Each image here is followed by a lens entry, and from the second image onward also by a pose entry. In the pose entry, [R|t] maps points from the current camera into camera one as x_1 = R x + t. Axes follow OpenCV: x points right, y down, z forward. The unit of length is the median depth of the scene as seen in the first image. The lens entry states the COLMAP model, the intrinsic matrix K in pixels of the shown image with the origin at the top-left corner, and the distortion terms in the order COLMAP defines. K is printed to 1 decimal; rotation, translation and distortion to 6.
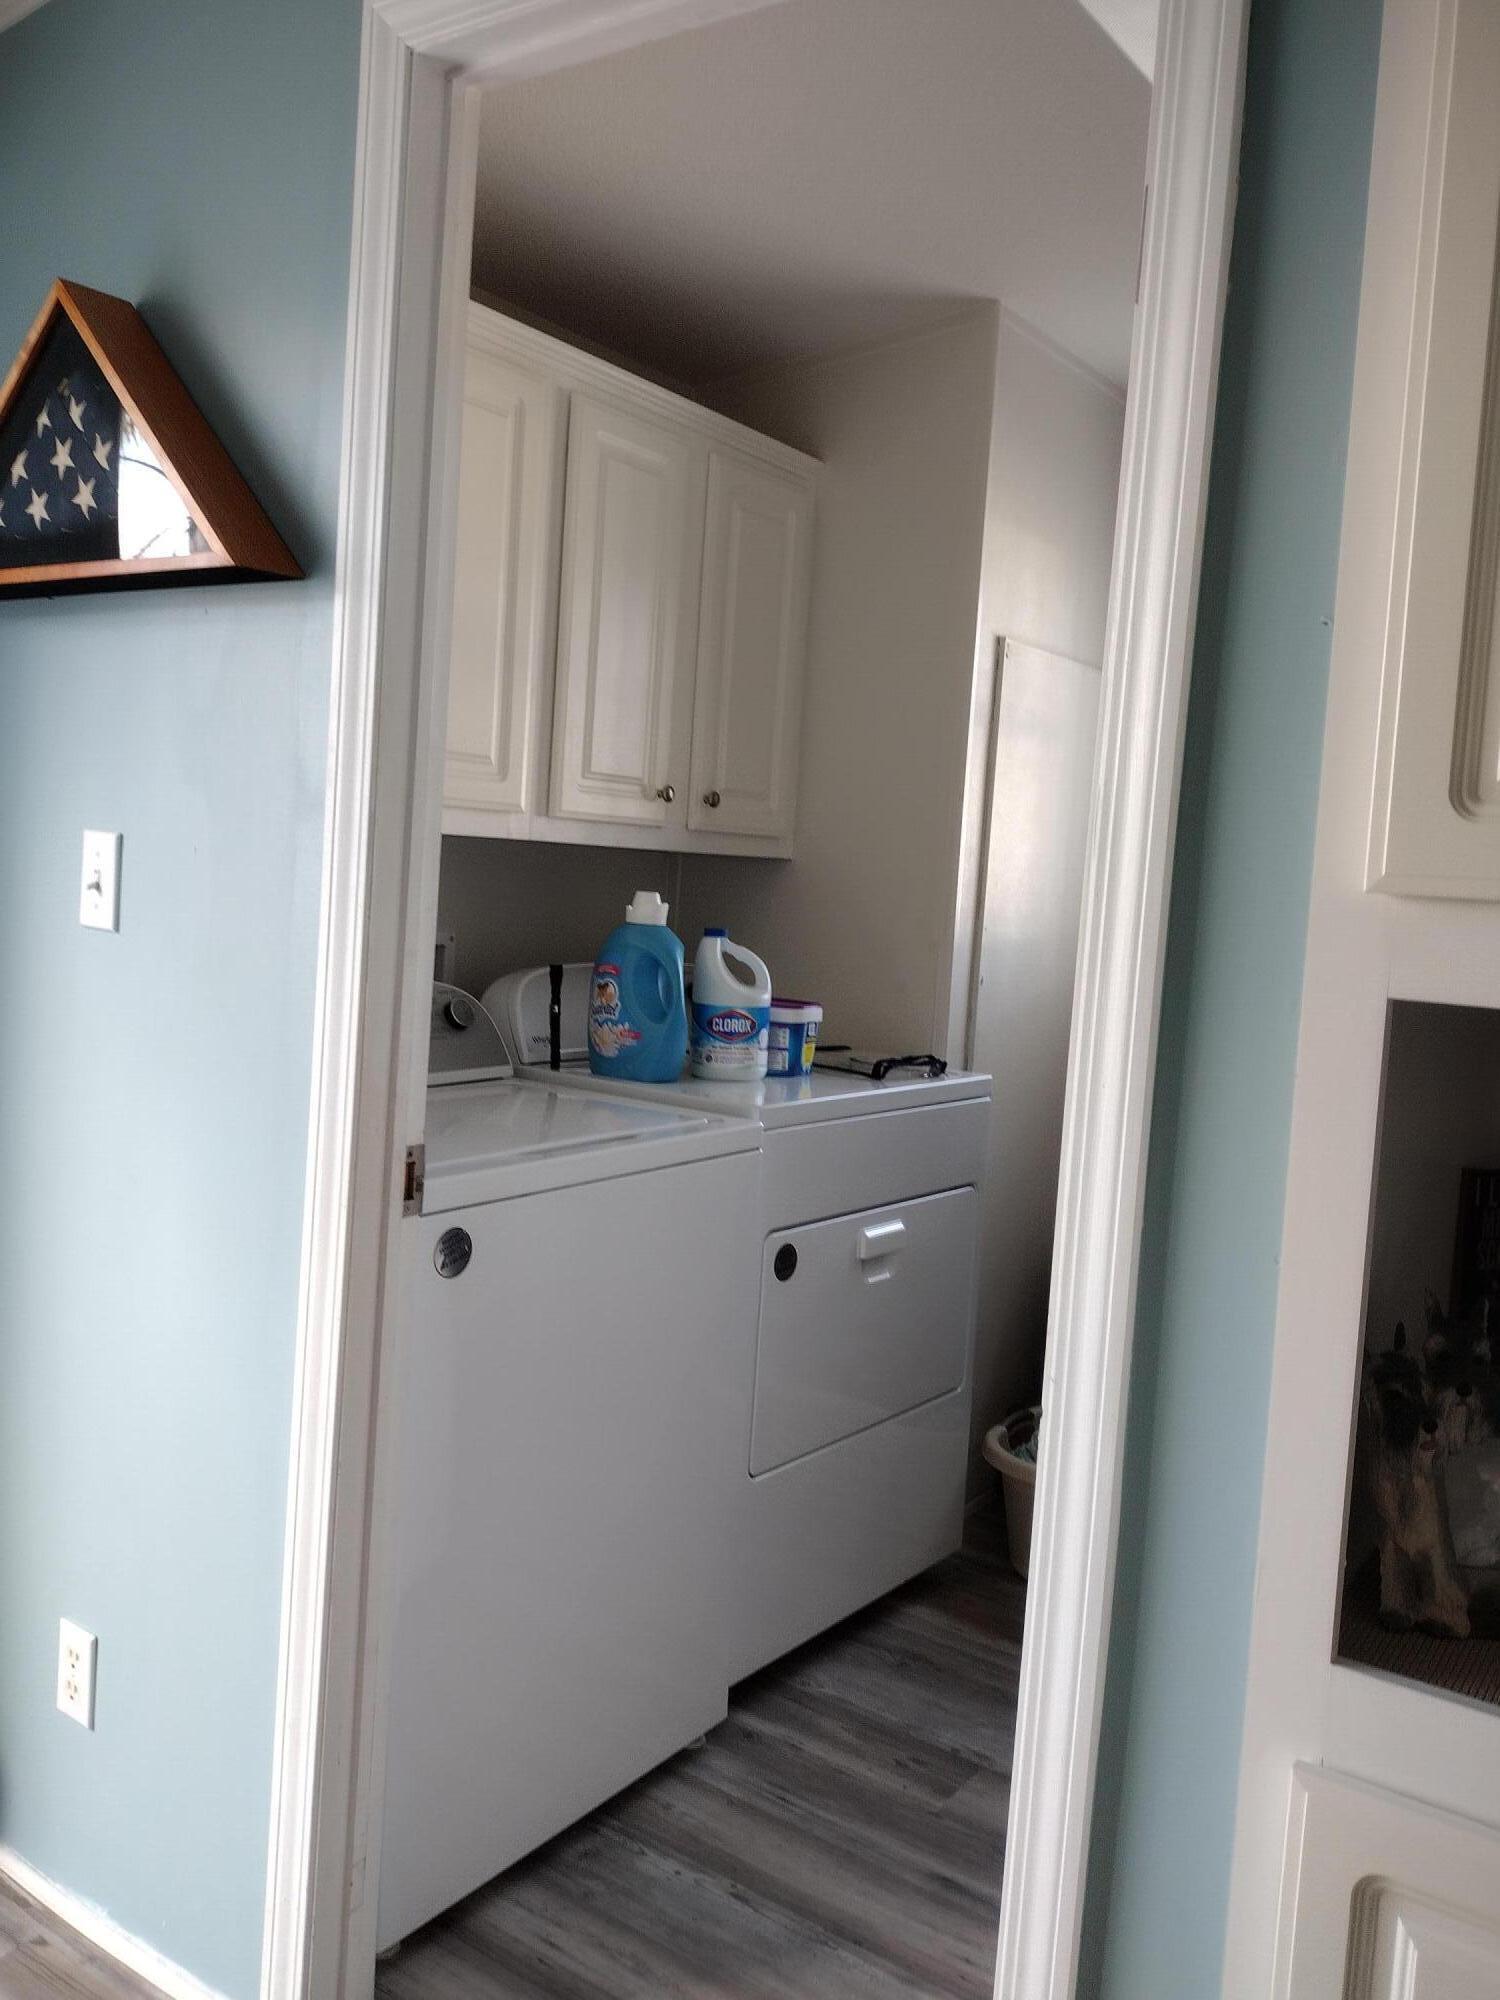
lens RADIAL K [[1622.0, 0, 750.0], [0, 1622.0, 1000.0], [0, 0, 1]] dist [0.116365, -0.300907]
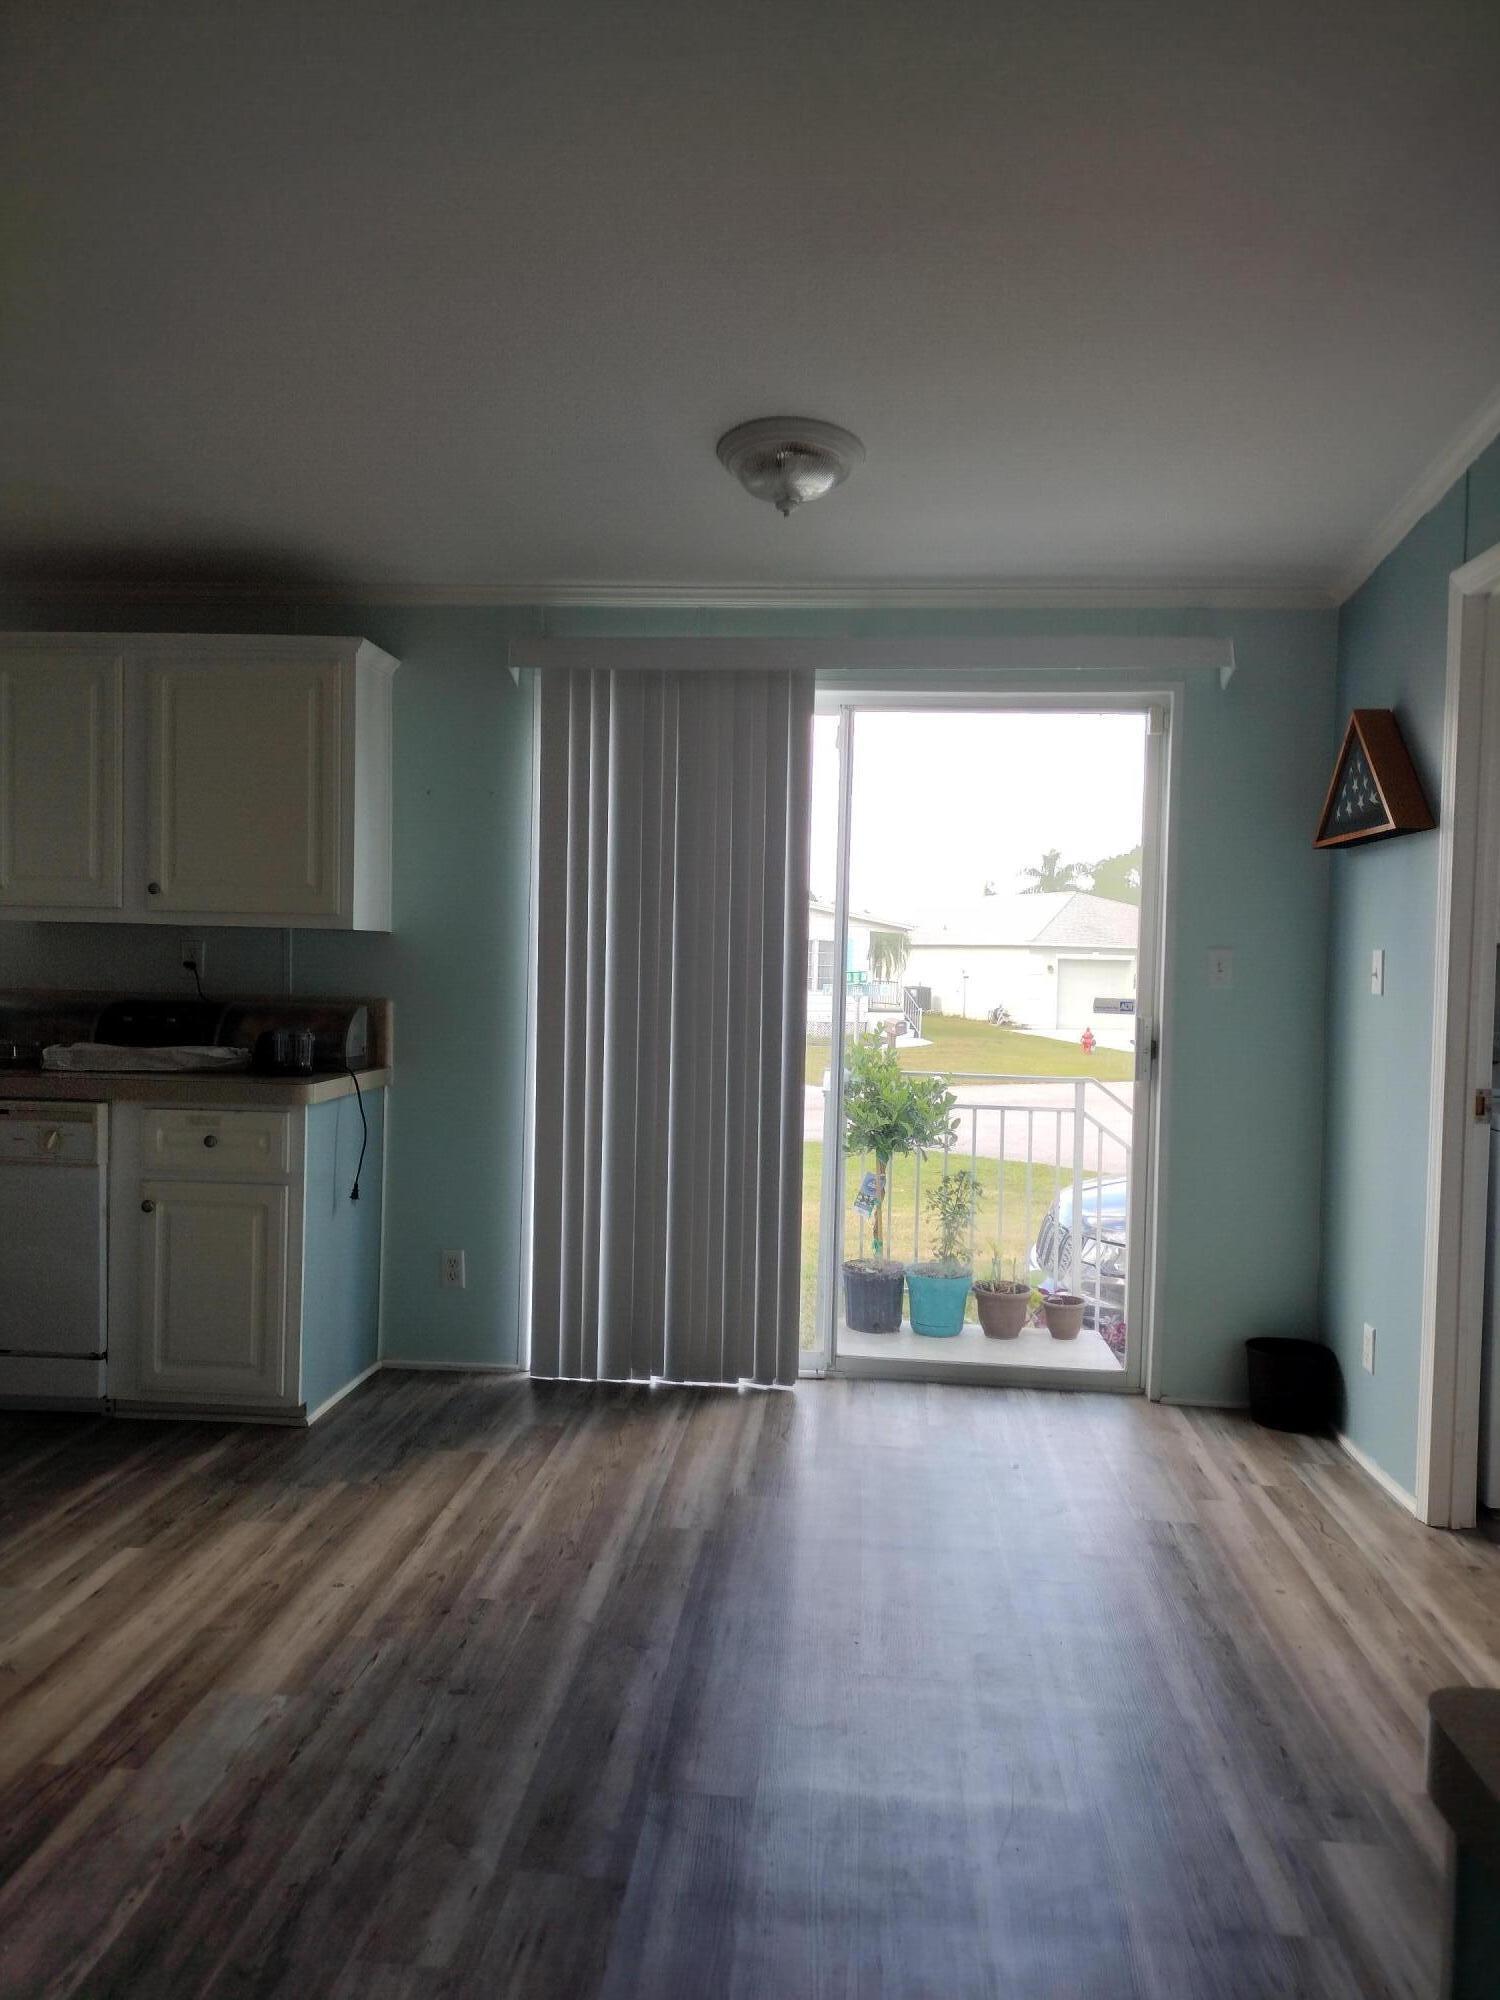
lens RADIAL K [[1622.0, 0, 750.0], [0, 1622.0, 1000.0], [0, 0, 1]] dist [0.116365, -0.300907]
pose [[0.514901, -0.032273, -0.856642, 1.110282], [-0.050124, 0.996448, -0.067669, 0.163401], [0.855783, 0.077781, 0.511454, -0.889374]]
